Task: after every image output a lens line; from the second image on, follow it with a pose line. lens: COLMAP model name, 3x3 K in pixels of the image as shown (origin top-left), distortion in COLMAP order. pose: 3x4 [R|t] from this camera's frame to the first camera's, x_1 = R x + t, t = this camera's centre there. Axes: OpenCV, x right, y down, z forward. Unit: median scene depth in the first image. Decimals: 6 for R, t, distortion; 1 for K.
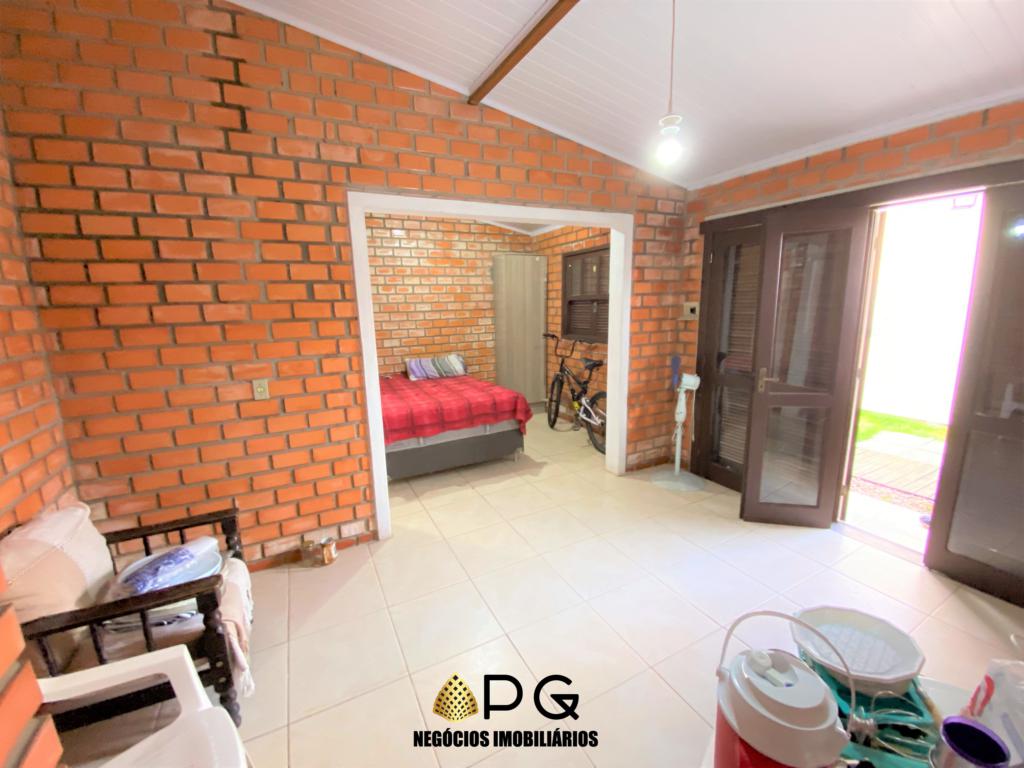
lens RADIAL K [[418.8, 0, 510.4], [0, 418.8, 384.0], [0, 0, 1]] dist [0.029563, -0.024037]
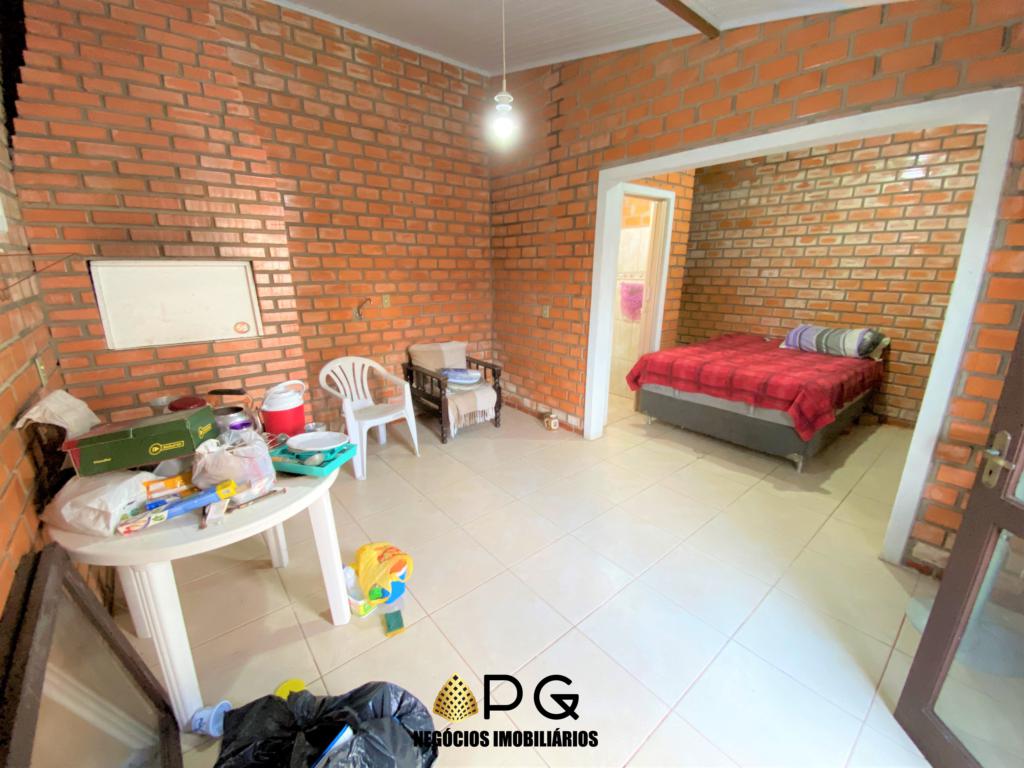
lens RADIAL K [[418.8, 0, 510.4], [0, 418.8, 384.0], [0, 0, 1]] dist [0.029563, -0.024037]
pose [[0.207554, 0.292832, -0.933365, 0.628836], [-0.187490, 0.948362, 0.255845, -0.071166], [0.960088, 0.121895, 0.251740, 0.309740]]
